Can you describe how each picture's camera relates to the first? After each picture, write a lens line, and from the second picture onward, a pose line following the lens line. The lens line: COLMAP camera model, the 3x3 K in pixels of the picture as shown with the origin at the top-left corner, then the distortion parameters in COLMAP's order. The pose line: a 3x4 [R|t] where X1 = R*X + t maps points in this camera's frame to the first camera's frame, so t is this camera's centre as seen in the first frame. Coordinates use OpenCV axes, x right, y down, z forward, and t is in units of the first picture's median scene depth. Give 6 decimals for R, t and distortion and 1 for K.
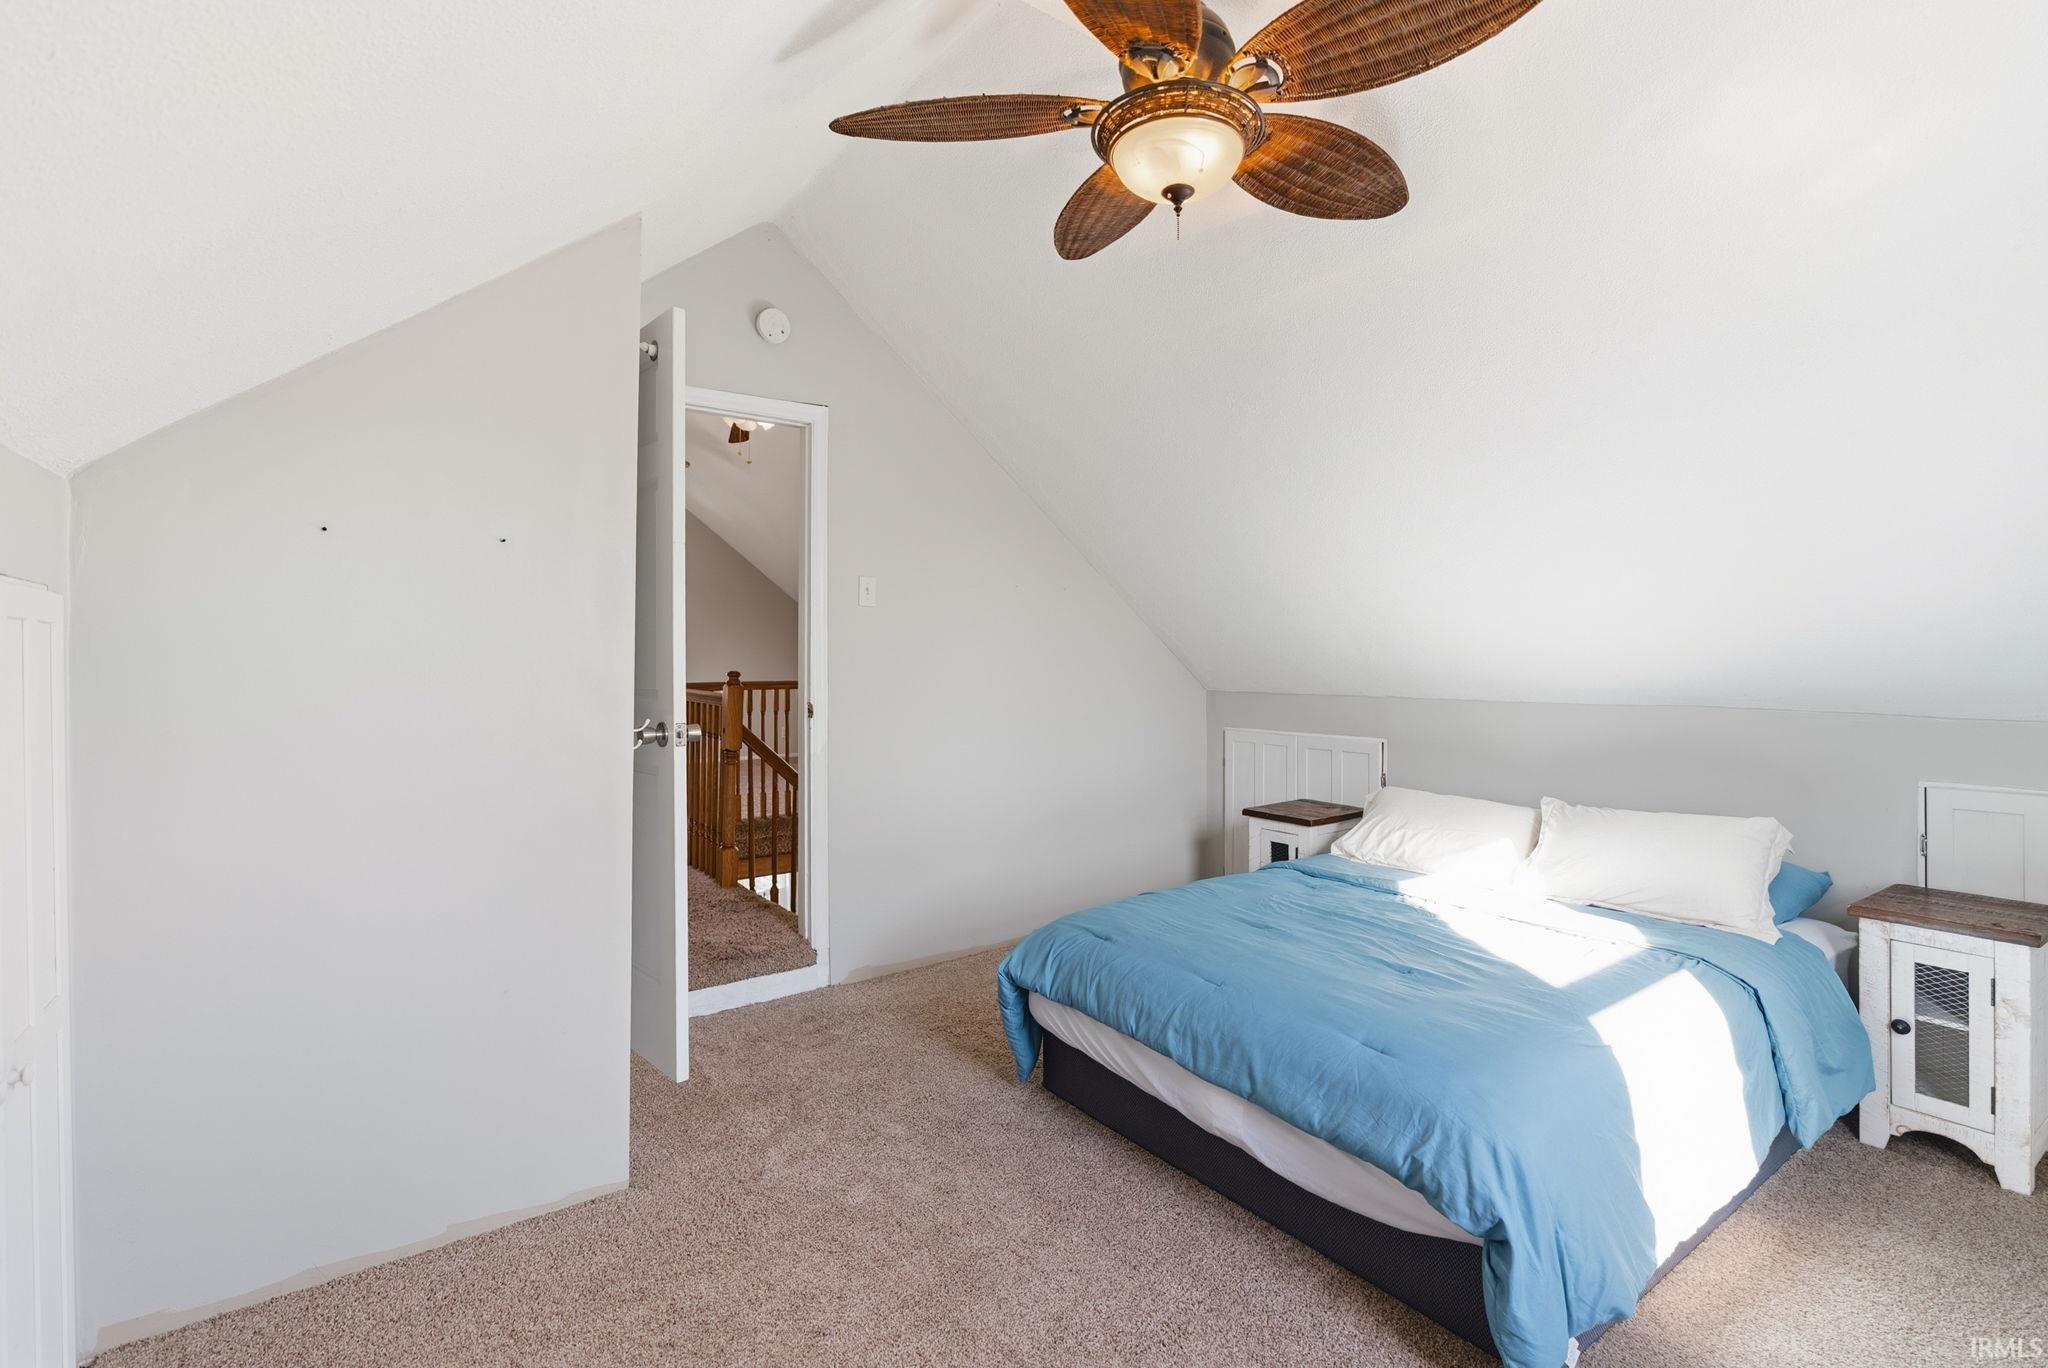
lens RADIAL K [[919.4, 0, 1025.7], [0, 919.4, 669.6], [0, 0, 1]] dist [-0.010850, 0.001270]
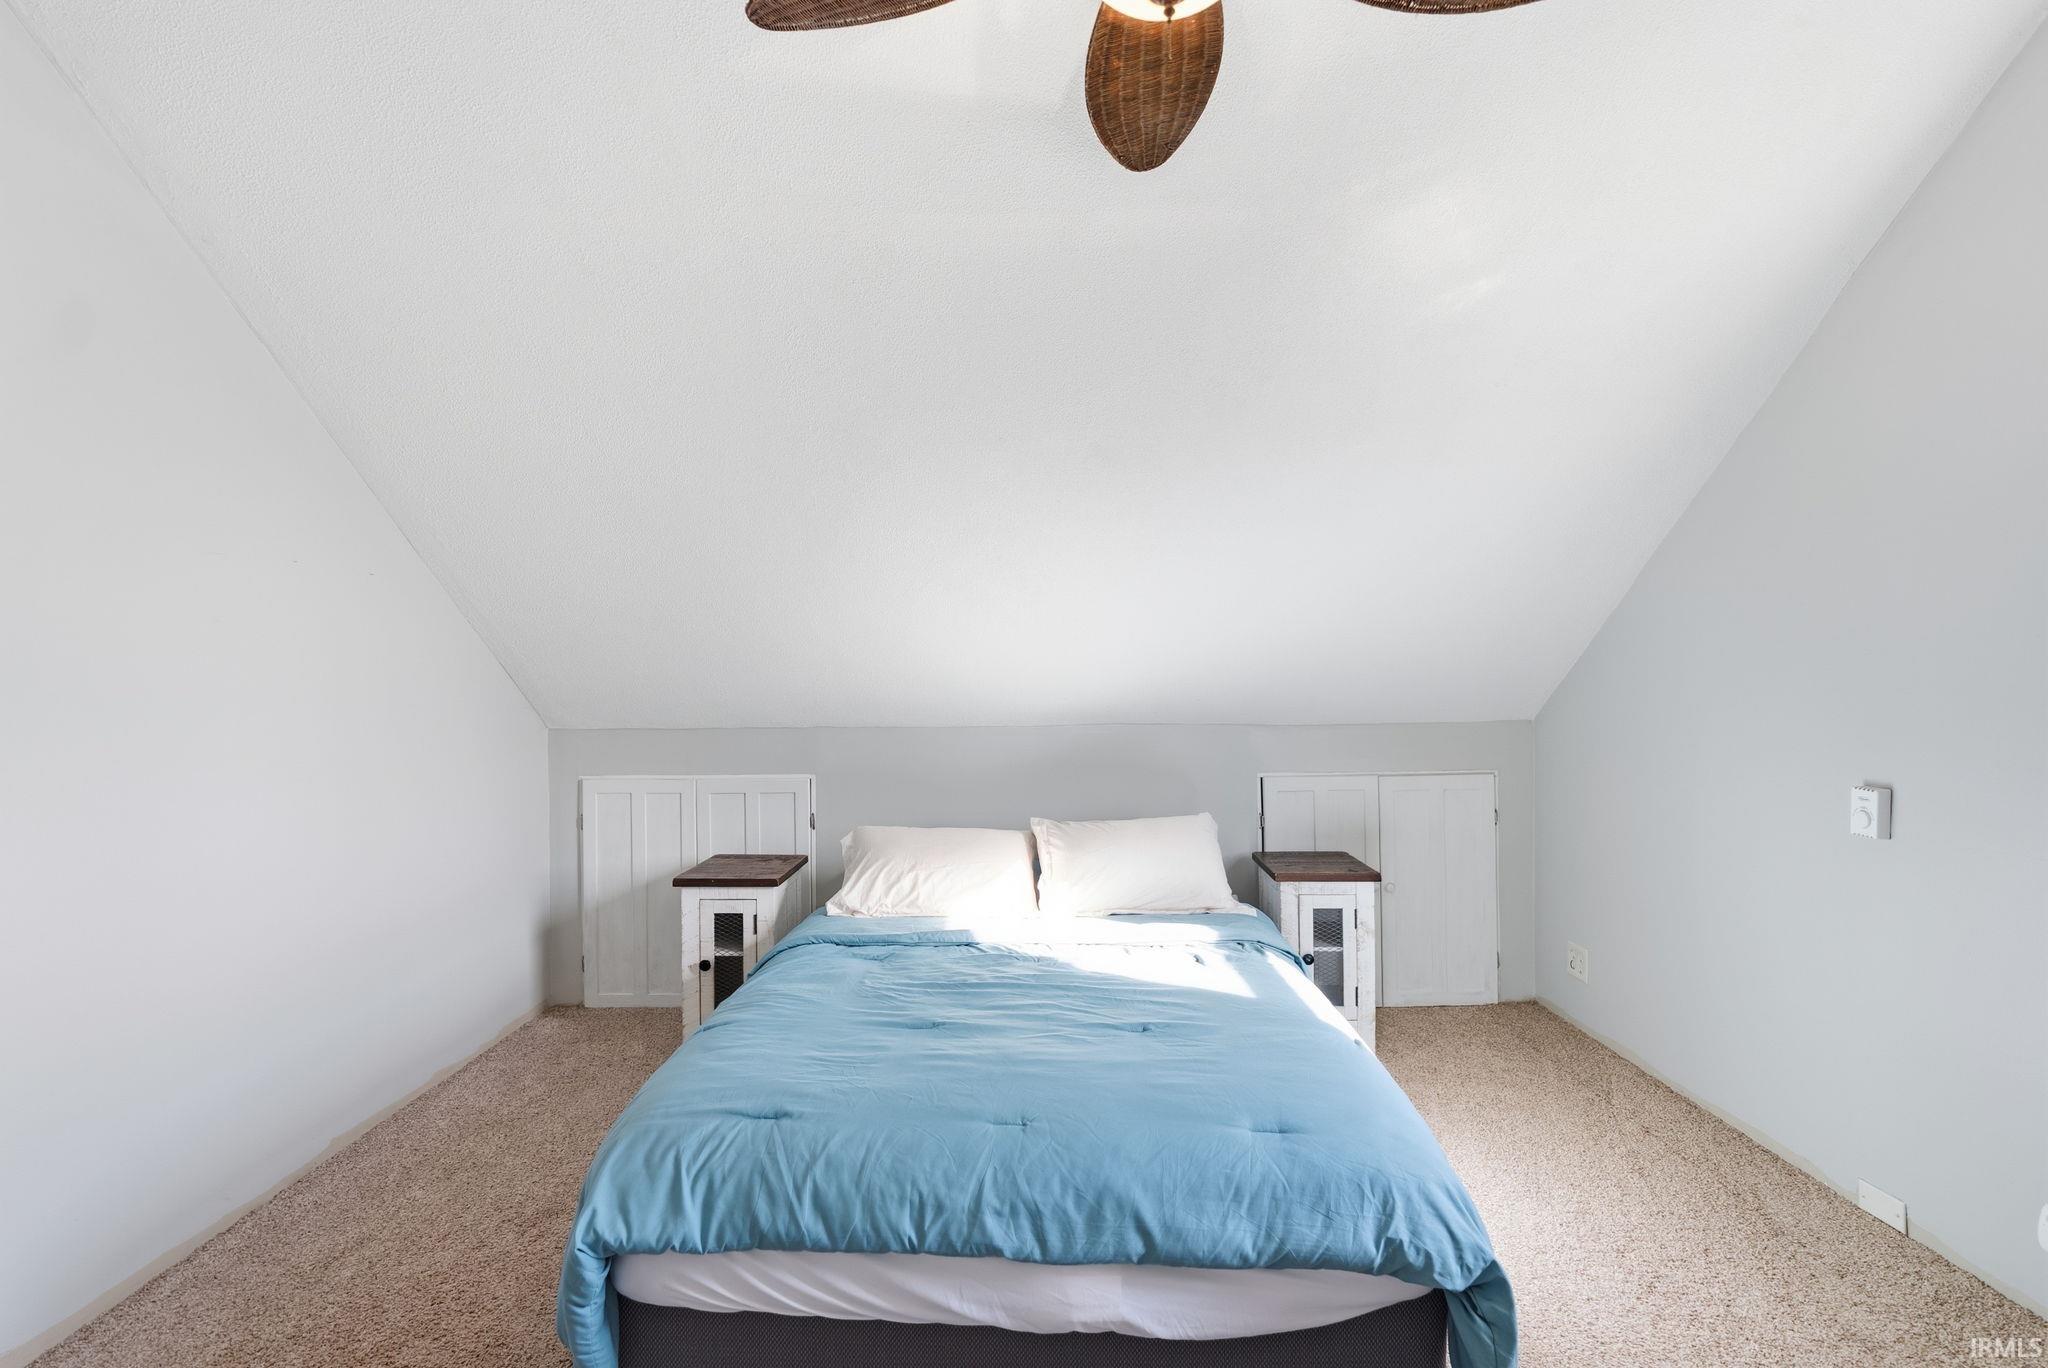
lens RADIAL K [[919.4, 0, 1024.0], [0, 919.4, 687.0], [0, 0, 1]] dist [-0.010850, 0.001270]
pose [[0.610238, -0.002765, 0.792213, -0.336693], [0.016063, 0.999832, -0.008883, 0.003275], [-0.792055, 0.018146, 0.610180, 0.506298]]
